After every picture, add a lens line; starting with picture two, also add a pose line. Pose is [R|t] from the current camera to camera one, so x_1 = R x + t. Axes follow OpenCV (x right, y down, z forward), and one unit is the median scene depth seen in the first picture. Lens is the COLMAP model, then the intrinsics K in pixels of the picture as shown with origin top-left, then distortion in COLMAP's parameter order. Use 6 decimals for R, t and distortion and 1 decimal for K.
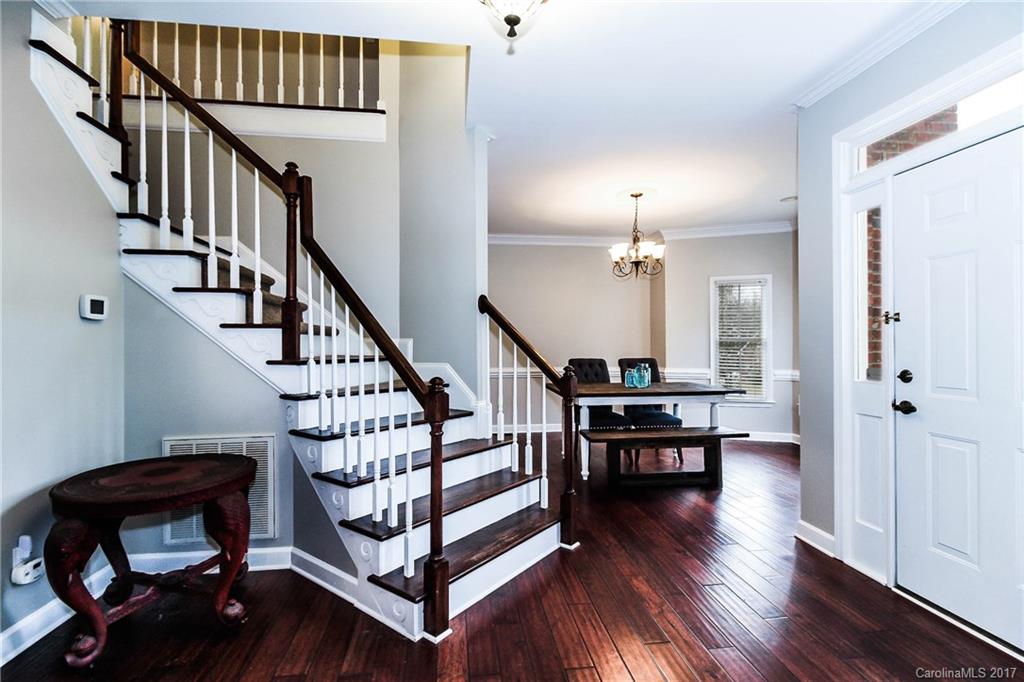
lens RADIAL K [[477.9, 0, 510.2], [0, 477.9, 349.5], [0, 0, 1]] dist [0.000420, 0.000004]
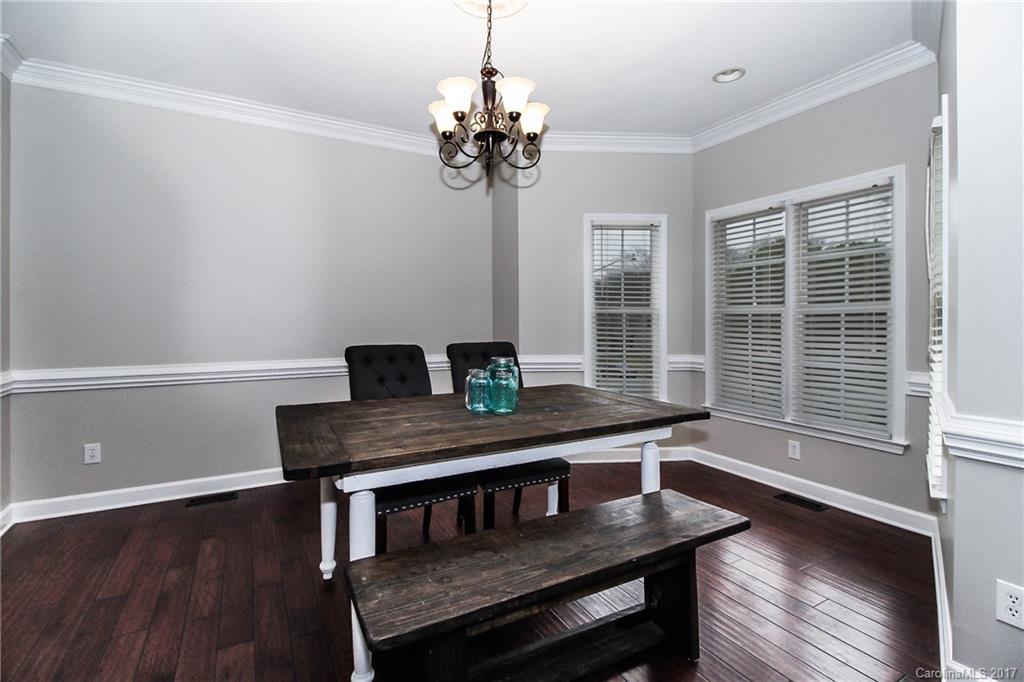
lens RADIAL K [[492.0, 0, 508.3], [0, 492.0, 307.6], [0, 0, 1]] dist [0.003848, 0.000336]
pose [[0.930562, 0.013439, 0.365887, 0.096344], [-0.002594, 0.999543, -0.030115, -0.003676], [-0.366125, 0.027075, 0.930172, 0.494624]]
